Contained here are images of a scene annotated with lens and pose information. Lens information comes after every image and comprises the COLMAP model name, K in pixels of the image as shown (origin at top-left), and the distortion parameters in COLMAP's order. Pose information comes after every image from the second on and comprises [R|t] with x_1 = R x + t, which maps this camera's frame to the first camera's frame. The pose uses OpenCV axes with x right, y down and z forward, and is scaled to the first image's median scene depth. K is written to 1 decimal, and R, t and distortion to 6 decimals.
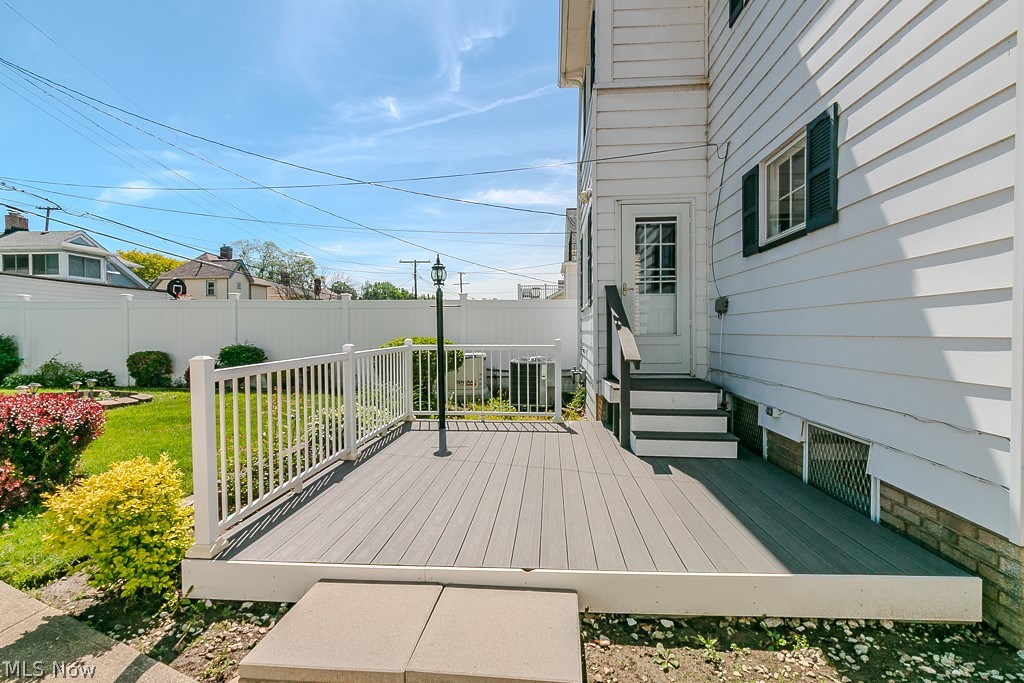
lens RADIAL K [[492.3, 0, 512.0], [0, 492.3, 341.5], [0, 0, 1]] dist [-0.001576, -0.000915]
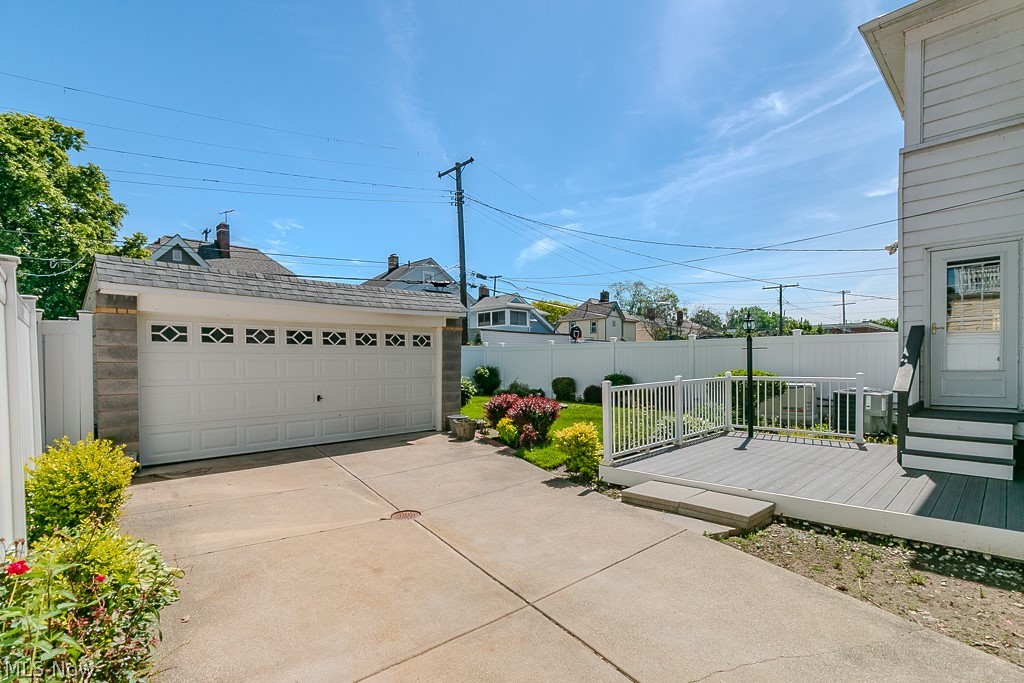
lens RADIAL K [[493.9, 0, 505.2], [0, 493.9, 374.1], [0, 0, 1]] dist [0.000109, -0.000179]
pose [[0.751557, 0.011734, -0.659563, 0.186784], [-0.005842, 0.999921, 0.011133, -0.008308], [0.659642, -0.004513, 0.751566, -0.363606]]
